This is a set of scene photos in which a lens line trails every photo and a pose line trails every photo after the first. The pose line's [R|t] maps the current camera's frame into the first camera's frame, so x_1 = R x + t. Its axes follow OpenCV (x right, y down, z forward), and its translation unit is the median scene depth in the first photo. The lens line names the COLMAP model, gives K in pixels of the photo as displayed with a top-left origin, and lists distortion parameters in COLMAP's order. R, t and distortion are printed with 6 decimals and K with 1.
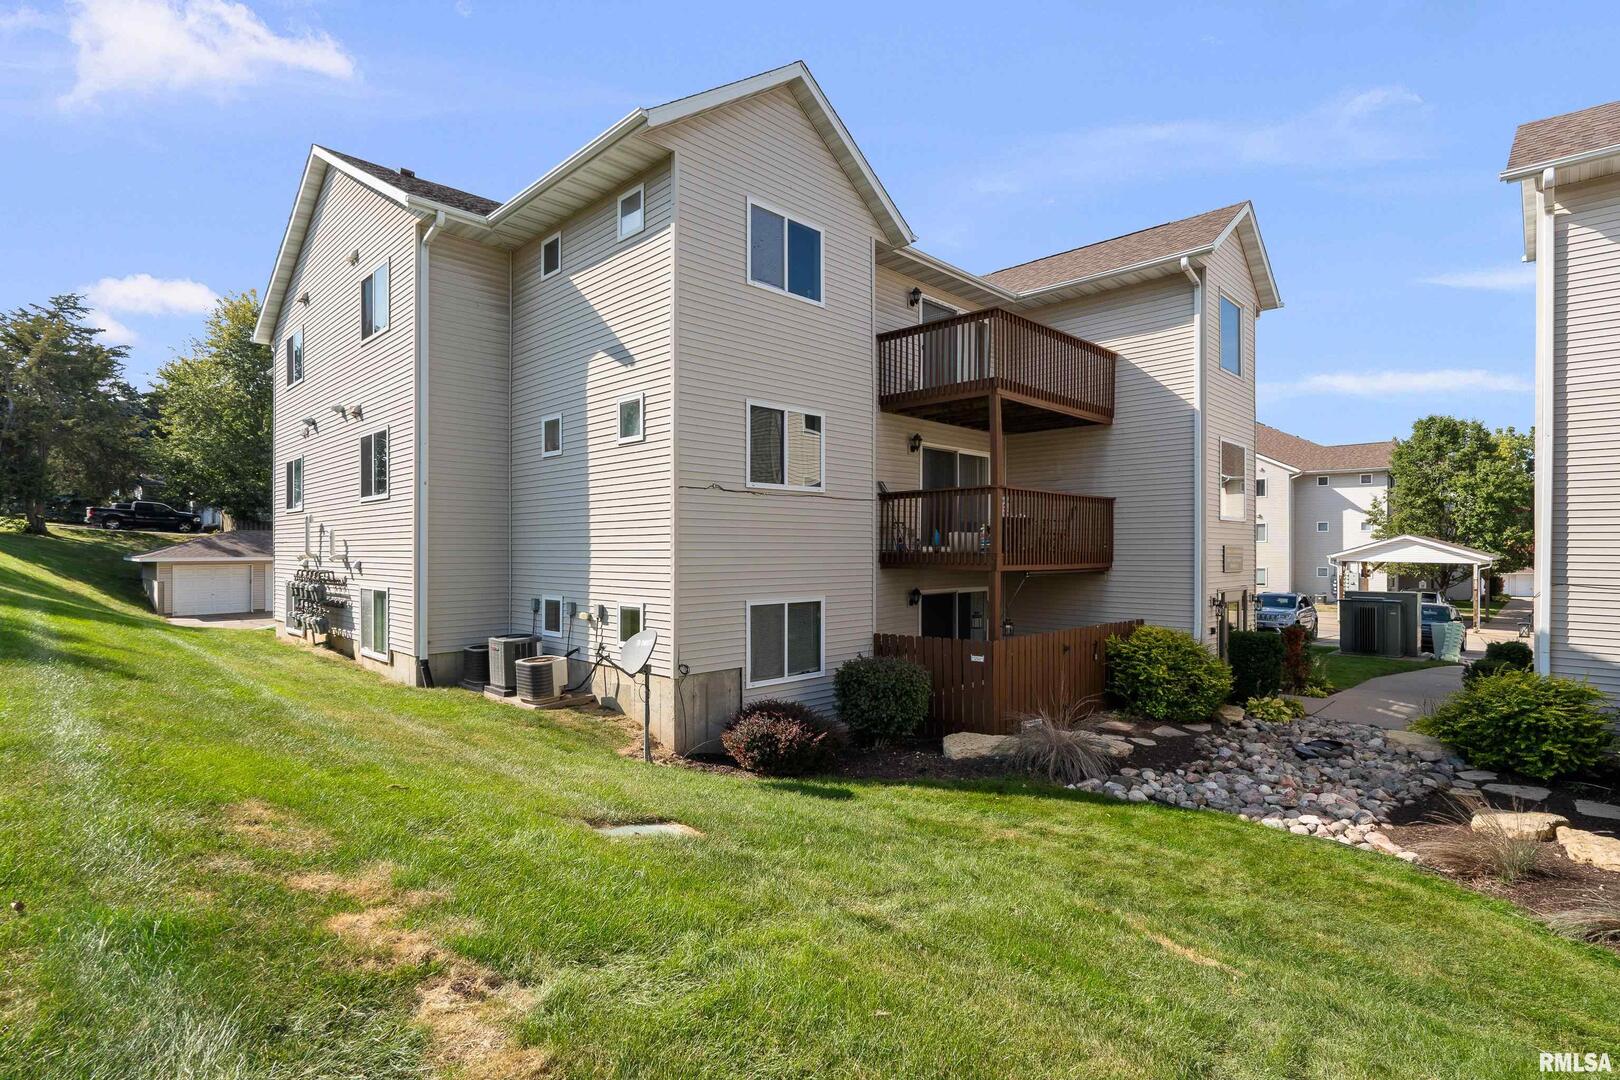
lens RADIAL K [[775.3, 0, 811.0], [0, 775.3, 545.8], [0, 0, 1]] dist [0.000409, 0.000350]
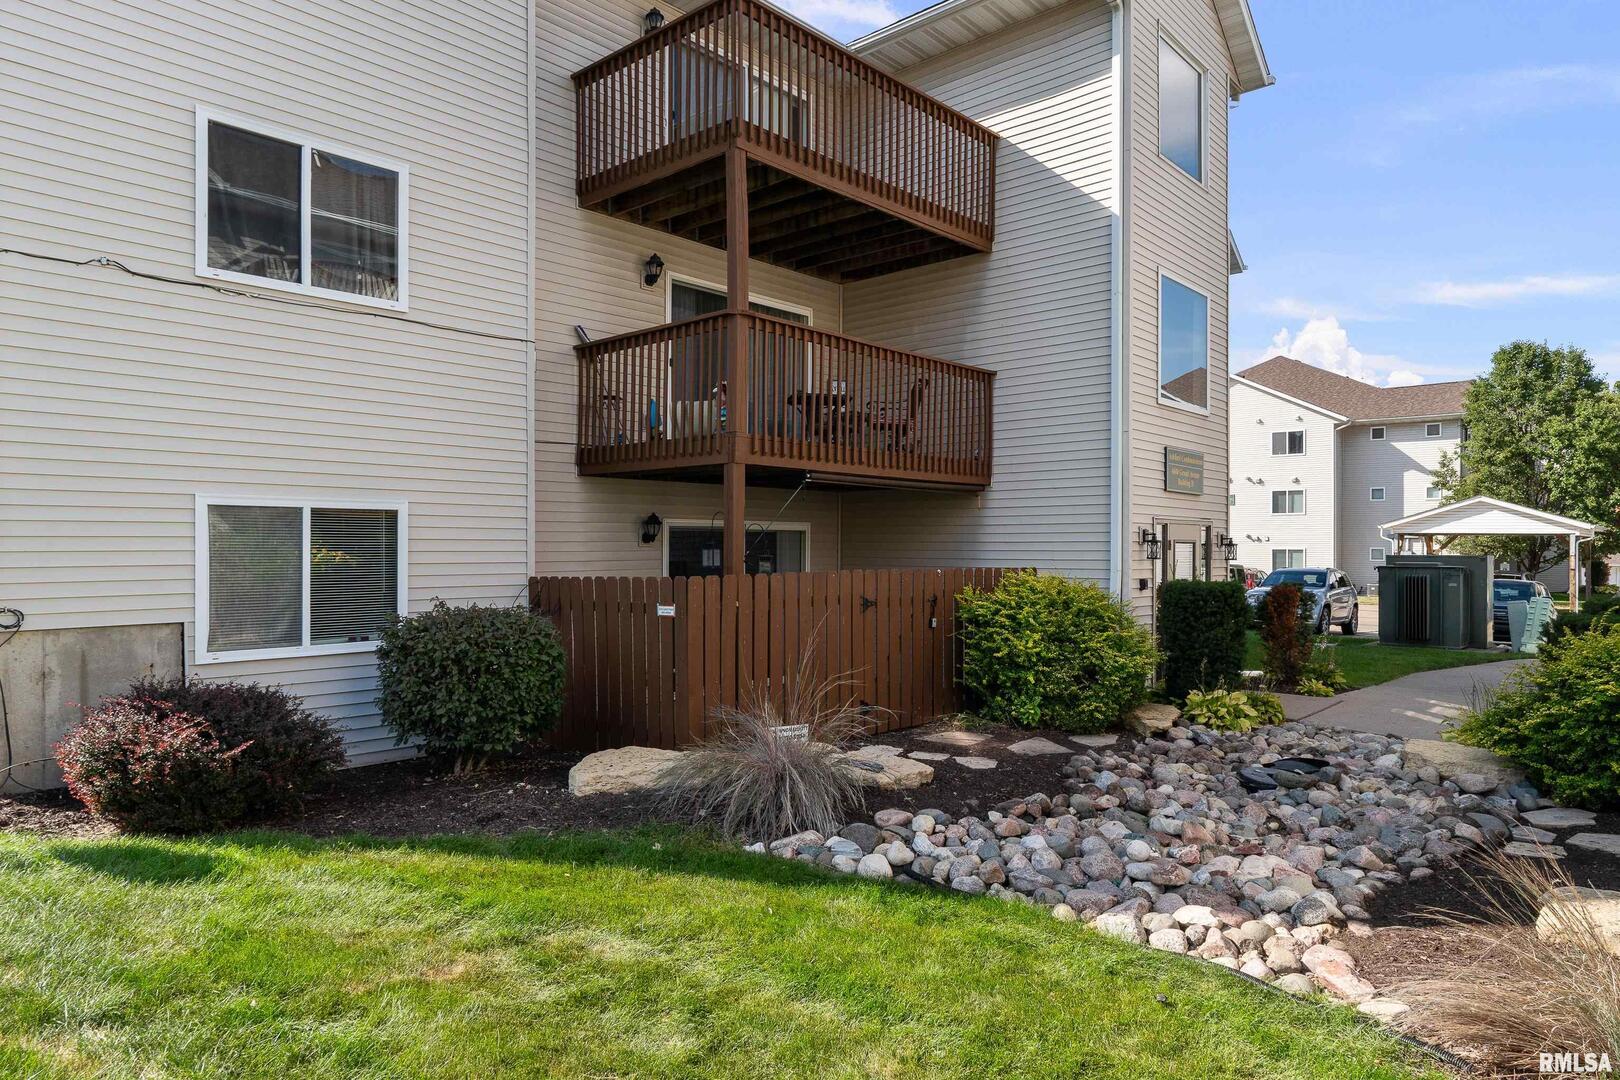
lens RADIAL K [[967.9, 0, 808.0], [0, 967.9, 542.9], [0, 0, 1]] dist [-0.003094, 0.005124]
pose [[0.999311, 0.001548, 0.037075, 0.258891], [-0.001550, 0.999999, 0.000009, 0.088025], [-0.037075, -0.000067, 0.999313, 0.289096]]
